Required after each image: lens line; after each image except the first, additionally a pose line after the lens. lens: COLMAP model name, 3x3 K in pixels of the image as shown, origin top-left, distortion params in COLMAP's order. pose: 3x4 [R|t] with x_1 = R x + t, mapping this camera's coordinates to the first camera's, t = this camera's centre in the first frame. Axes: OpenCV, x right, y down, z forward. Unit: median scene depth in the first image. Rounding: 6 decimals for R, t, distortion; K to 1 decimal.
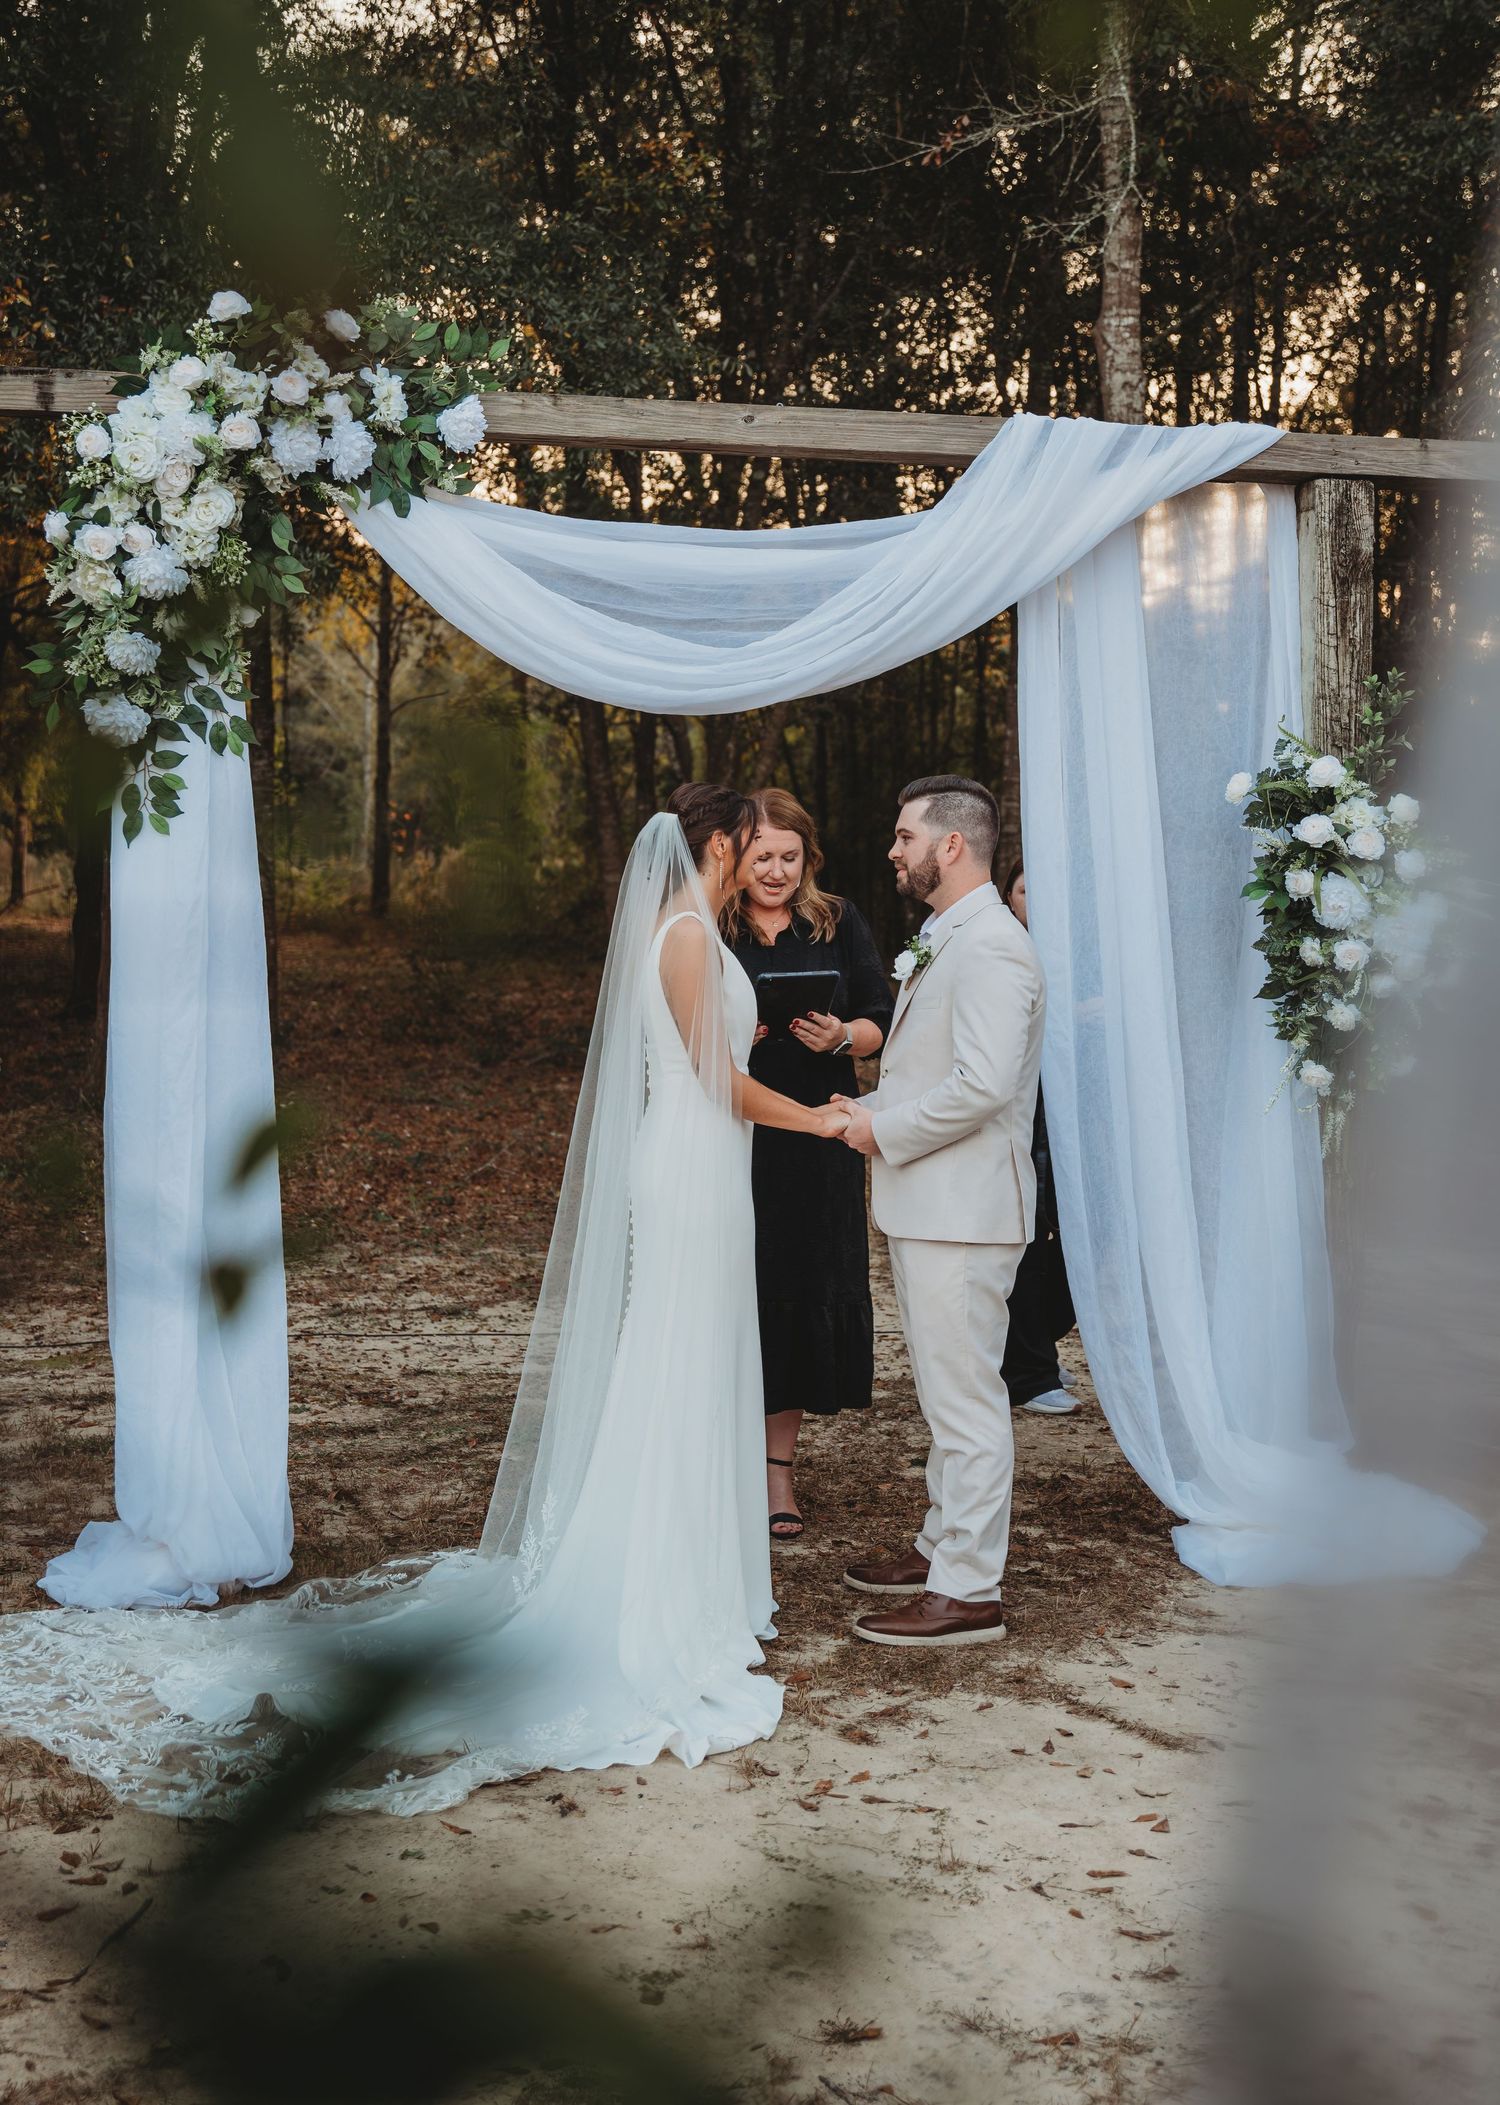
lens RADIAL K [[2613.4, 0, 713.3], [0, 2613.4, 897.3], [0, 0, 1]] dist [0.025980, 0.000000]
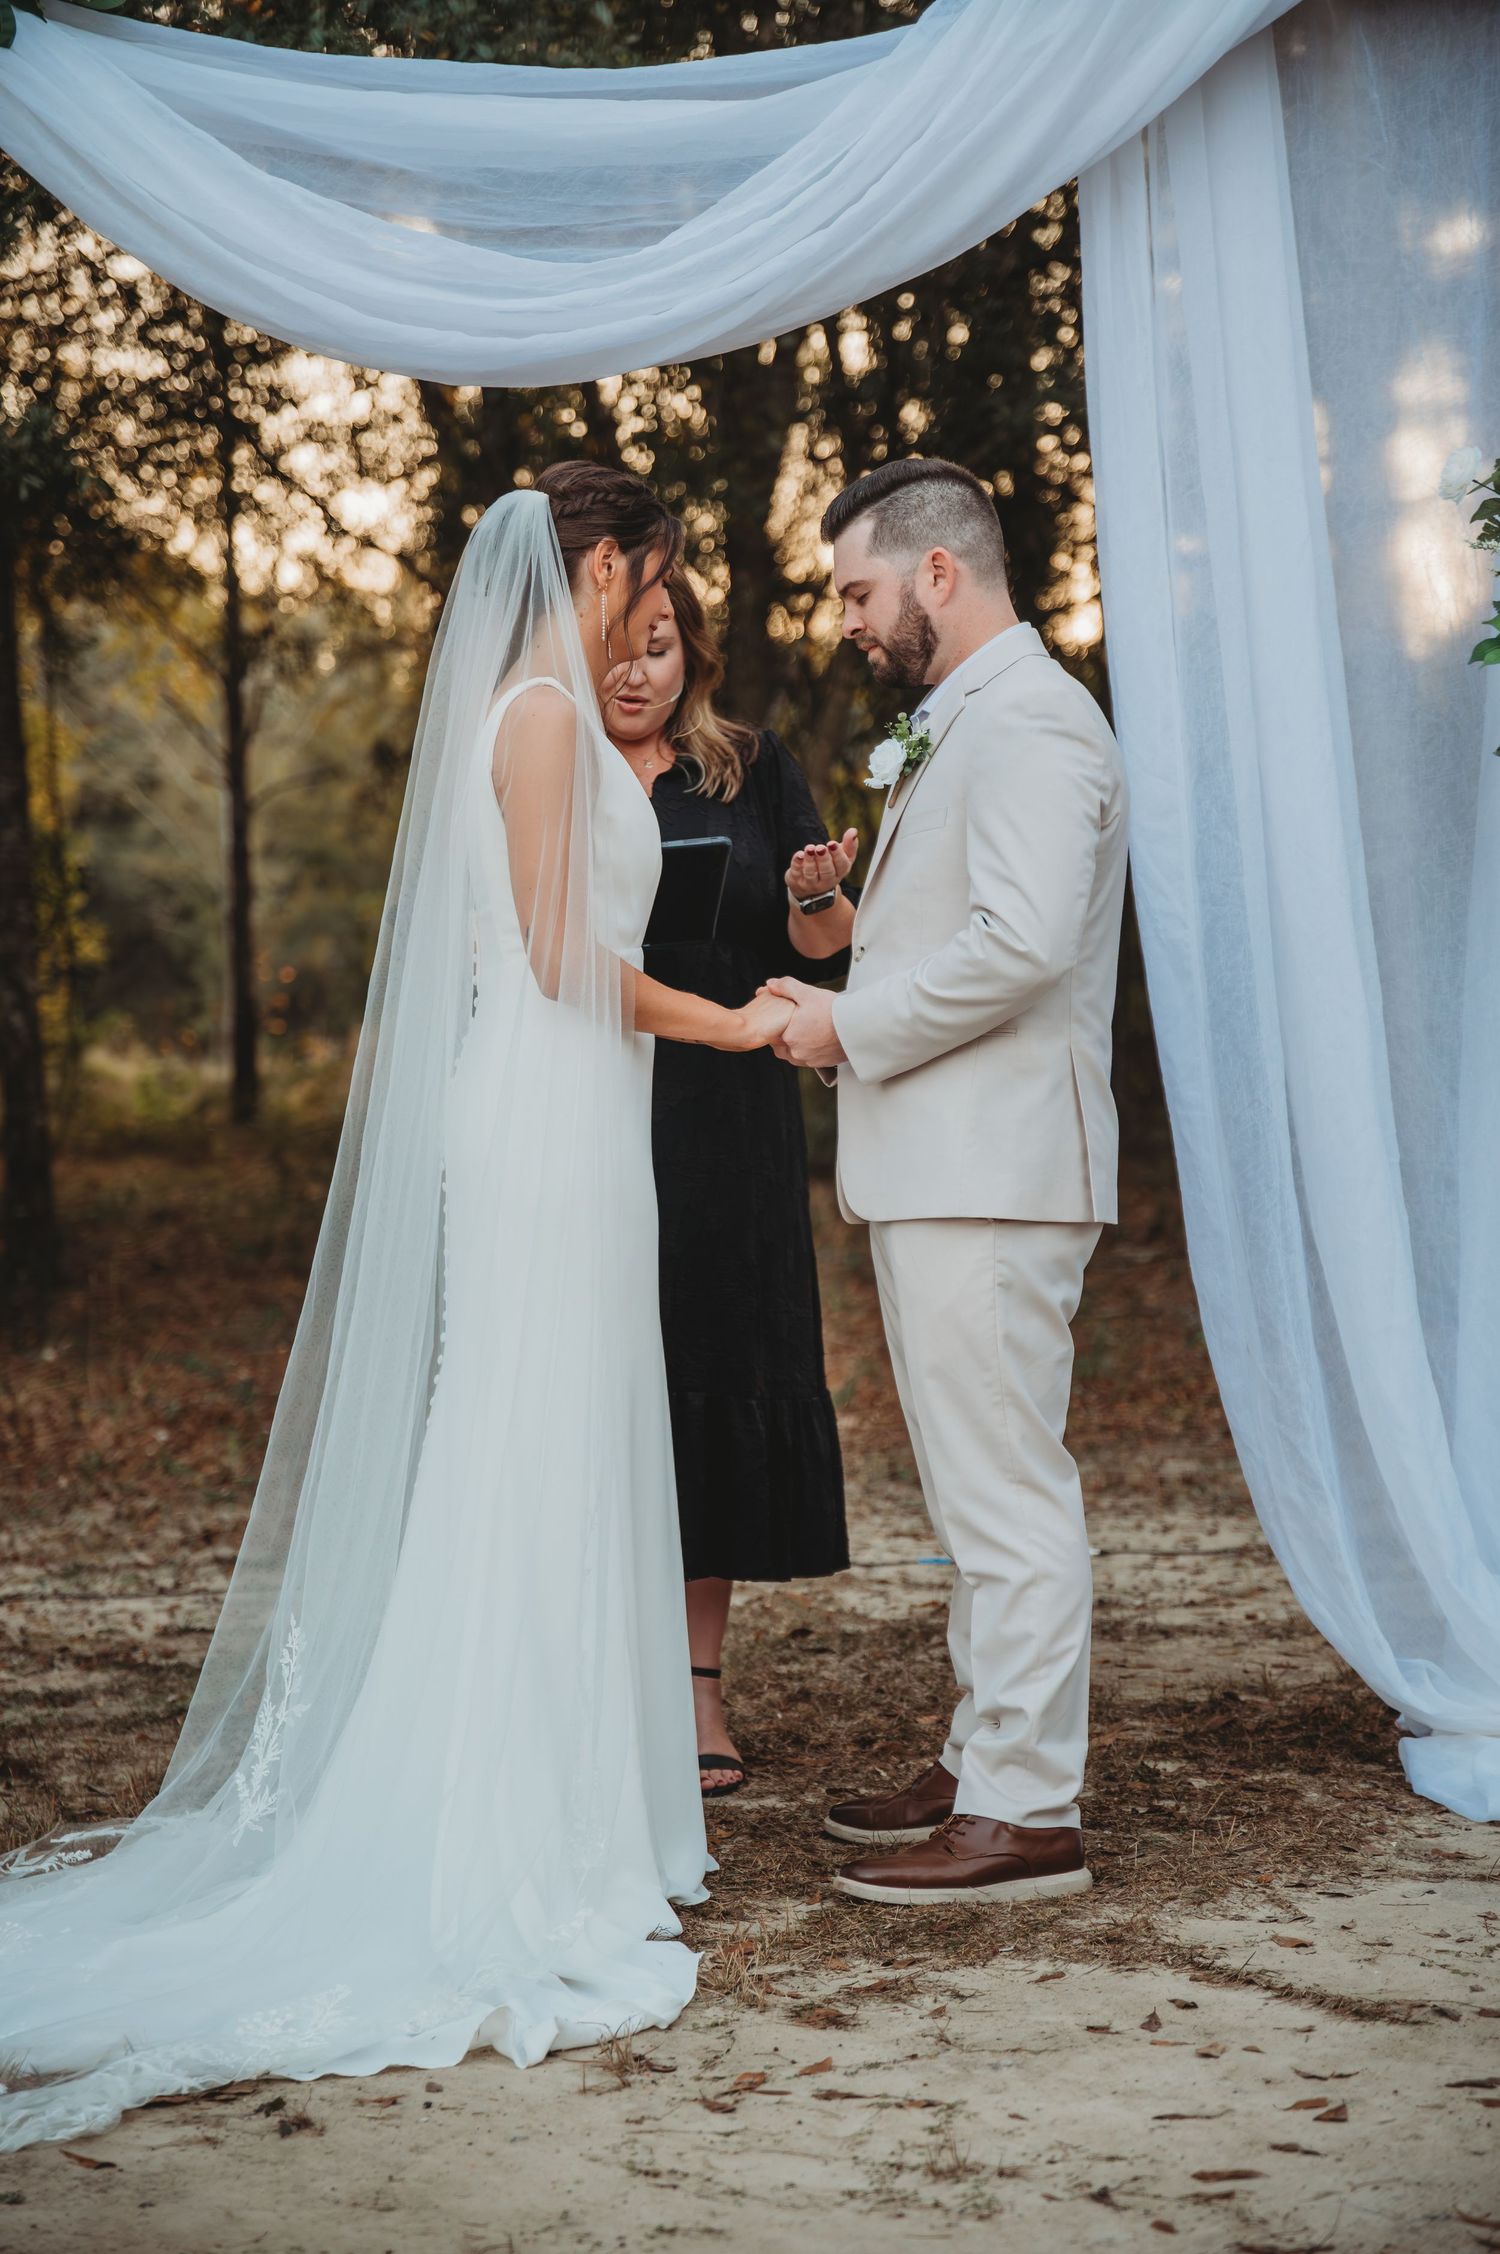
lens RADIAL K [[4094.8, 0, 754.5], [0, 4094.8, 1116.8], [0, 0, 1]] dist [0.219227, 0.000000]
pose [[0.999111, -0.041278, -0.008545, 0.047626], [0.041291, 0.999146, 0.001408, 0.101250], [0.008480, -0.001759, 0.999963, 0.073431]]
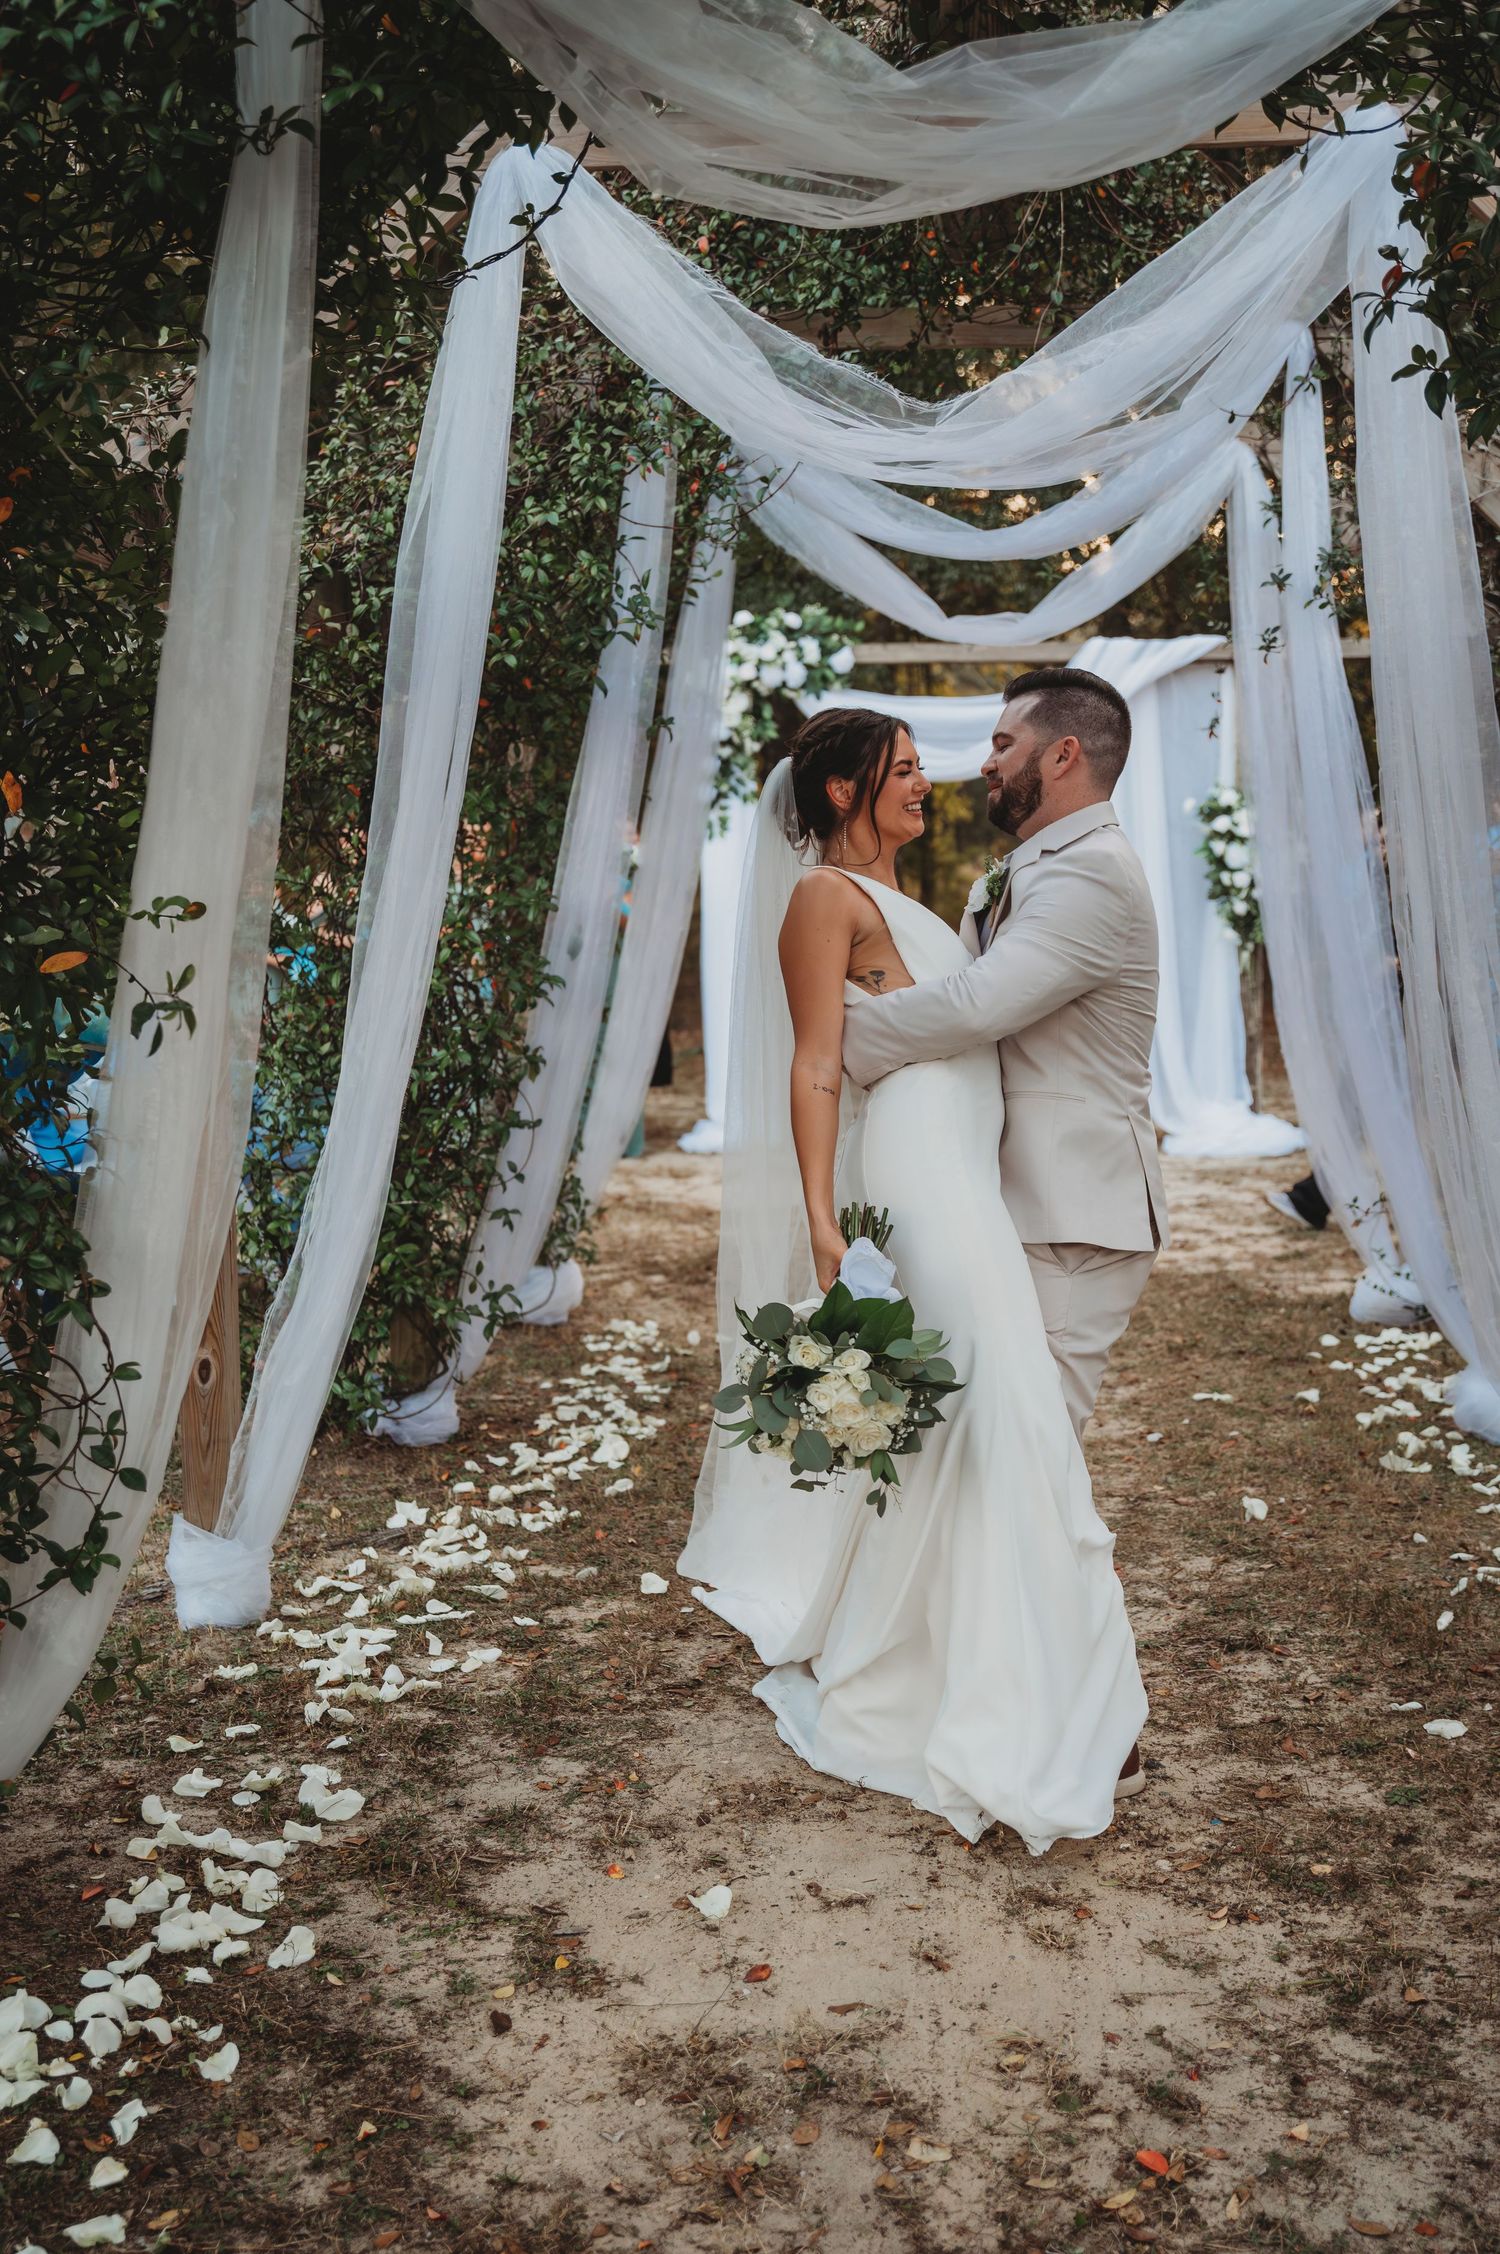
lens RADIAL K [[2547.8, 0, 748.5], [0, 2547.8, 1135.5], [0, 0, 1]] dist [0.030770, 0.000000]
pose [[0.966195, 0.004275, -0.257777, 0.427660], [0.018896, 0.995999, 0.087342, 0.044128], [0.257119, -0.089260, 0.962249, -1.305216]]
